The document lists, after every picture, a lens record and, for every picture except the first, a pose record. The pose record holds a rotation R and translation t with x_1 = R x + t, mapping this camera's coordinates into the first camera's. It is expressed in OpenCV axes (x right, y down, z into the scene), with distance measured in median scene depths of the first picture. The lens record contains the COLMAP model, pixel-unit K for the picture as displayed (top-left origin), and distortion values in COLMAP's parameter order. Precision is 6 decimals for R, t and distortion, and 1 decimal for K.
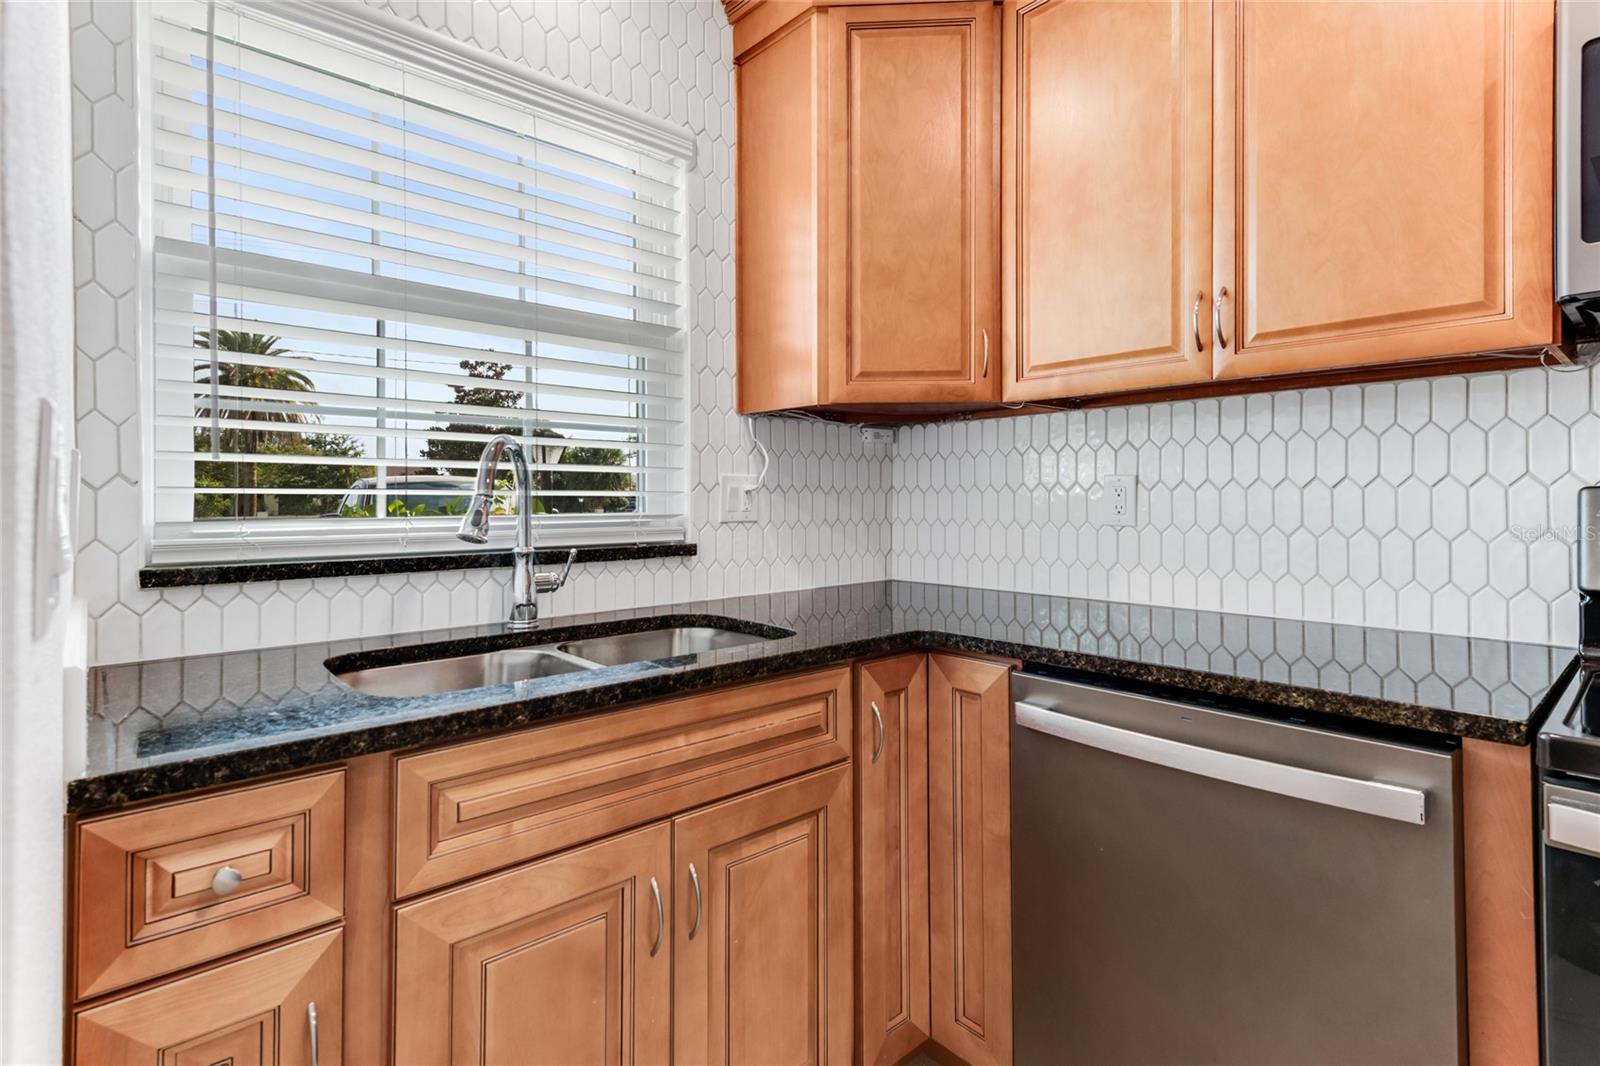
lens RADIAL K [[759.7, 0, 806.4], [0, 759.7, 502.0], [0, 0, 1]] dist [0.027880, 0.000043]
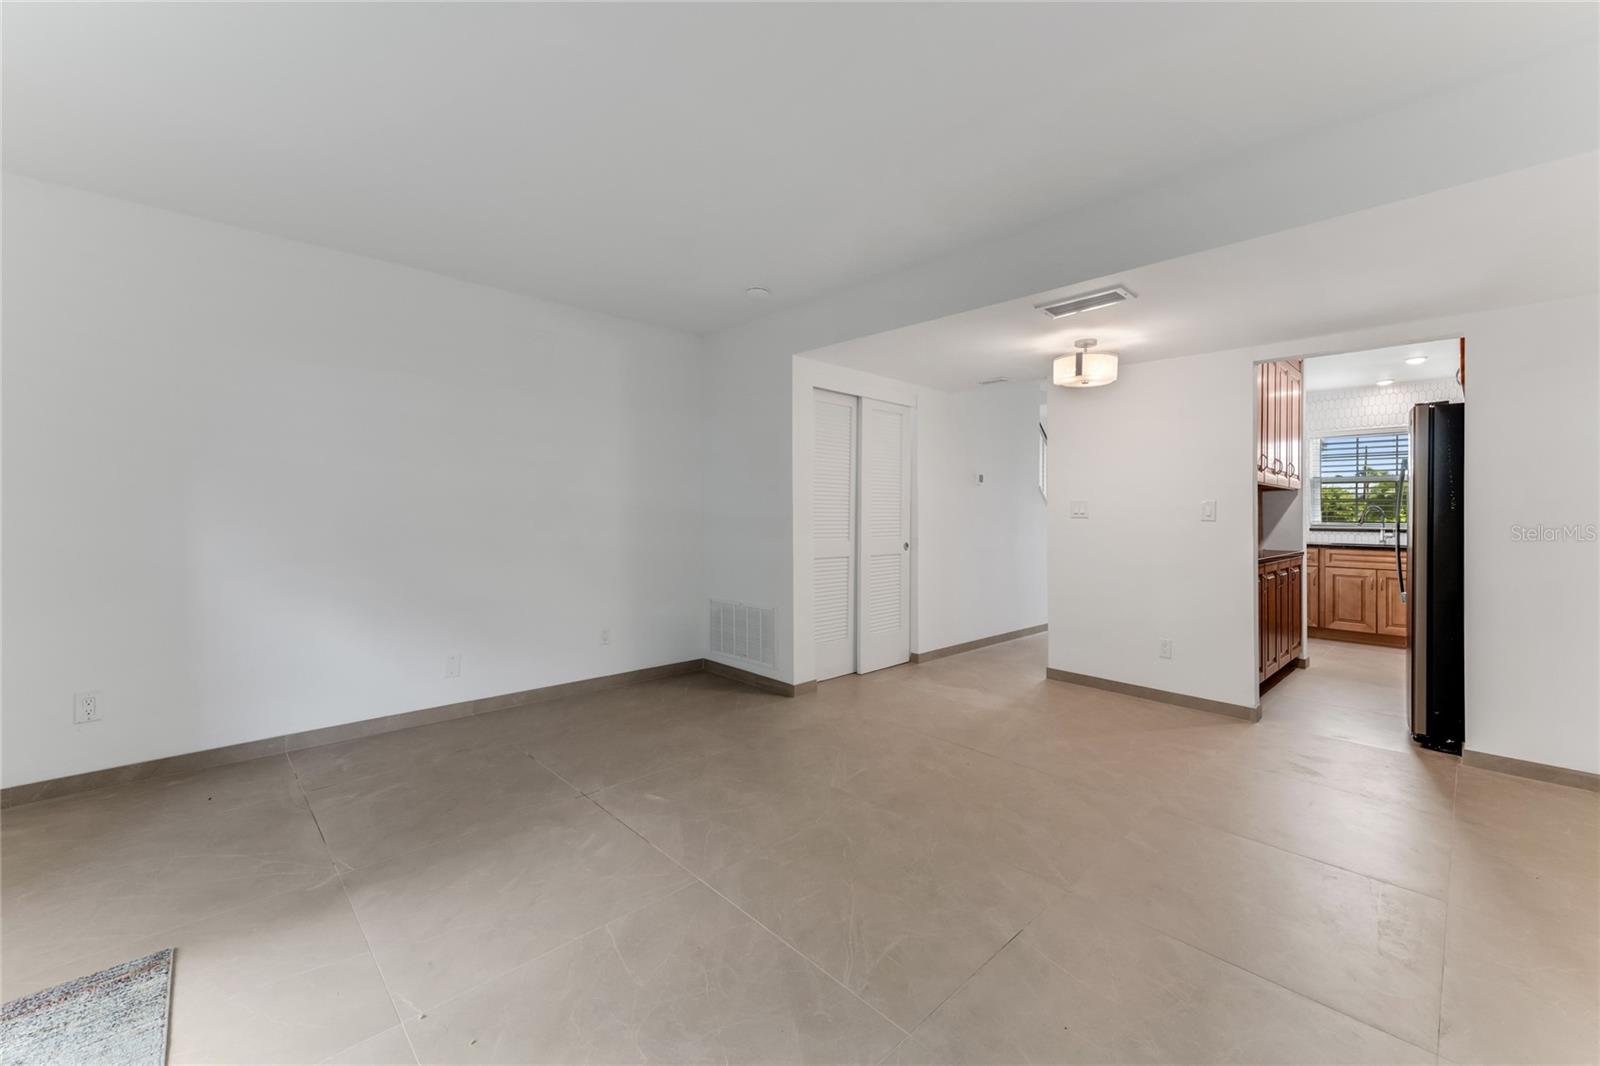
lens RADIAL K [[645.2, 0, 771.0], [0, 645.2, 505.4], [0, 0, 1]] dist [-0.002132, -0.000189]
pose [[-0.007446, -0.008385, -0.999937, 3.794946], [-0.013663, 0.999872, -0.008283, -0.001090], [0.999879, 0.013601, -0.007560, -2.896801]]
